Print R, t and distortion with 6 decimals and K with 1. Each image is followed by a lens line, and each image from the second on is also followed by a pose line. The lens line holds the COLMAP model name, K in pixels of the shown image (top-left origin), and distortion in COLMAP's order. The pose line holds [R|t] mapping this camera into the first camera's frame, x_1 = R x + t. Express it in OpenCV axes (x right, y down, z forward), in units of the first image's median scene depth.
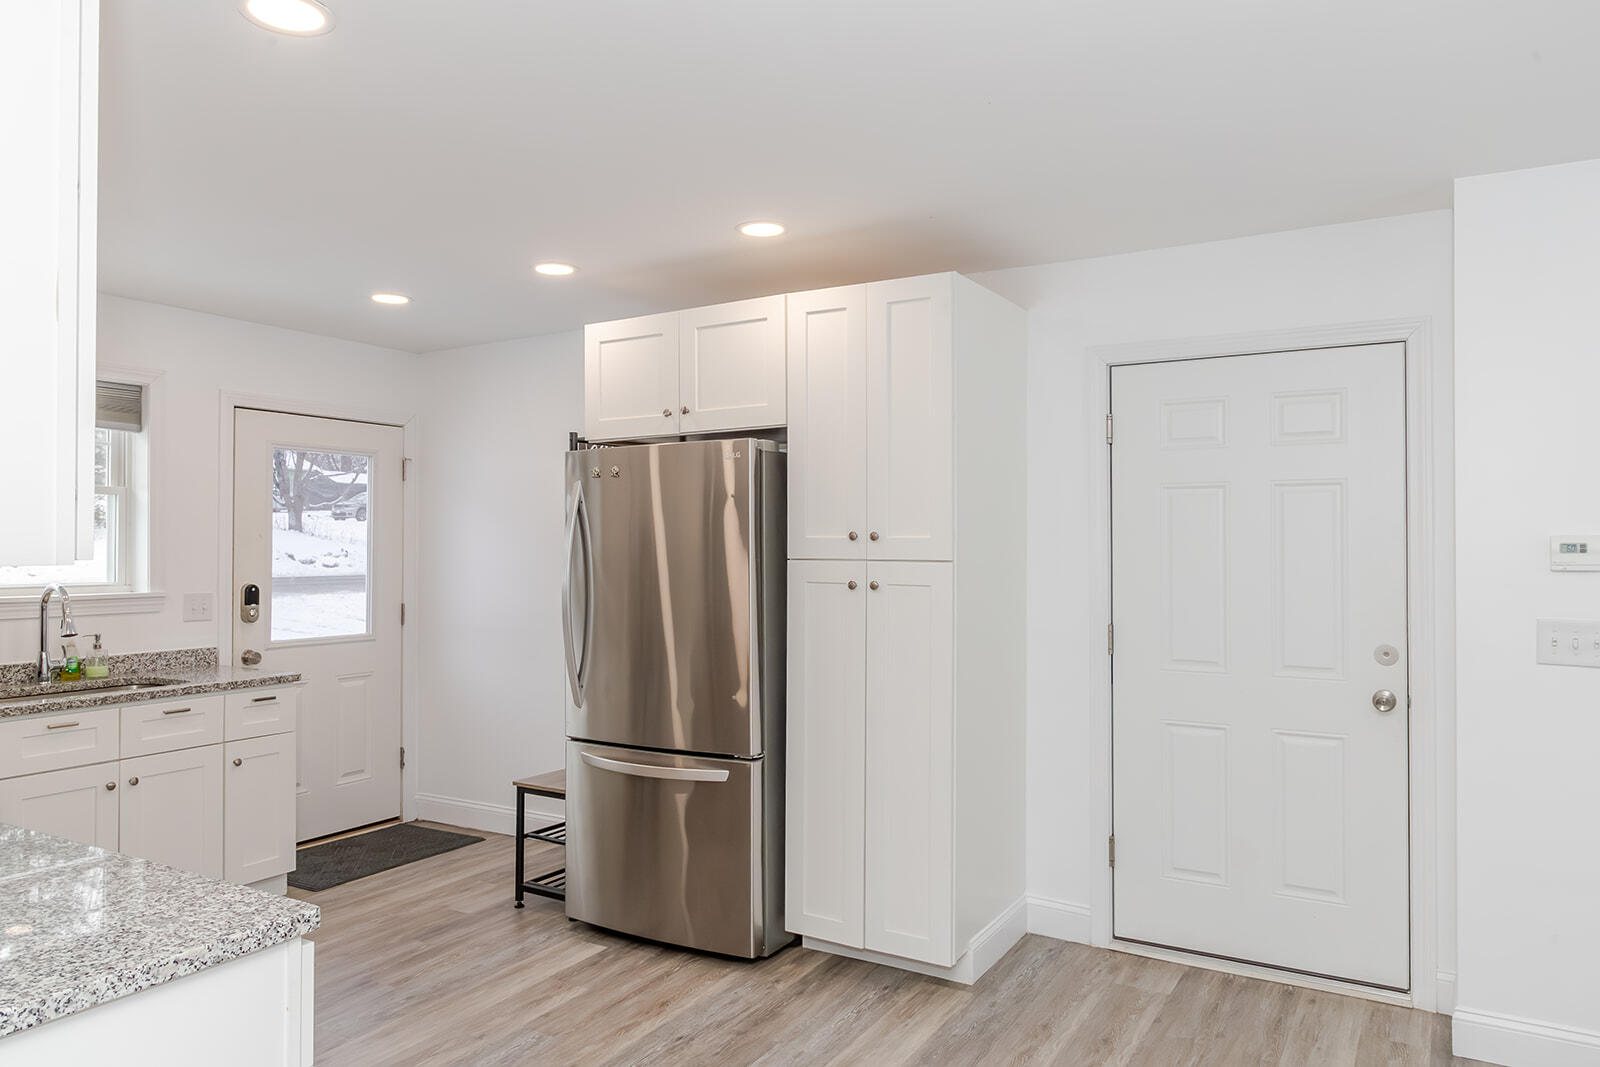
lens RADIAL K [[1087.5, 0, 800.0], [0, 1087.5, 533.5], [0, 0, 1]] dist [0.000376, -0.000497]
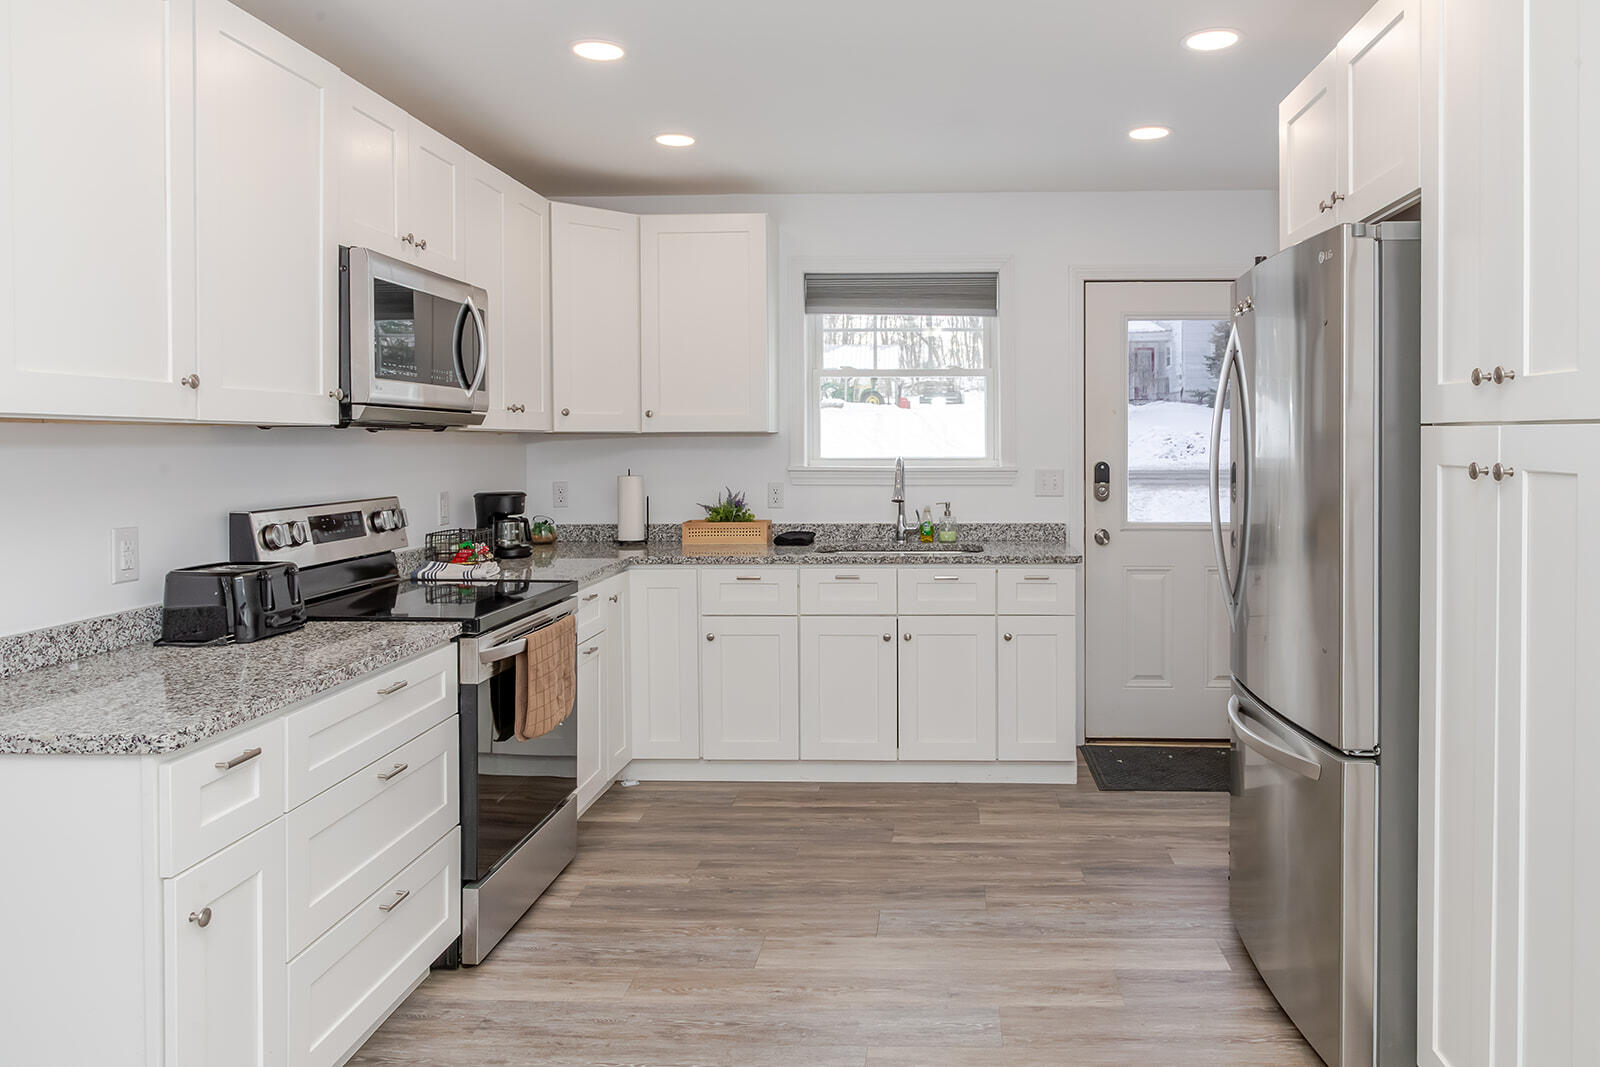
lens RADIAL K [[1091.7, 0, 800.1], [0, 1091.7, 451.8], [0, 0, 1]] dist [-0.003582, -0.001401]
pose [[0.491061, 0.012165, -0.871040, 0.247457], [0.009998, 0.999758, 0.019599, 0.017805], [0.871068, -0.018333, 0.490821, 0.326011]]
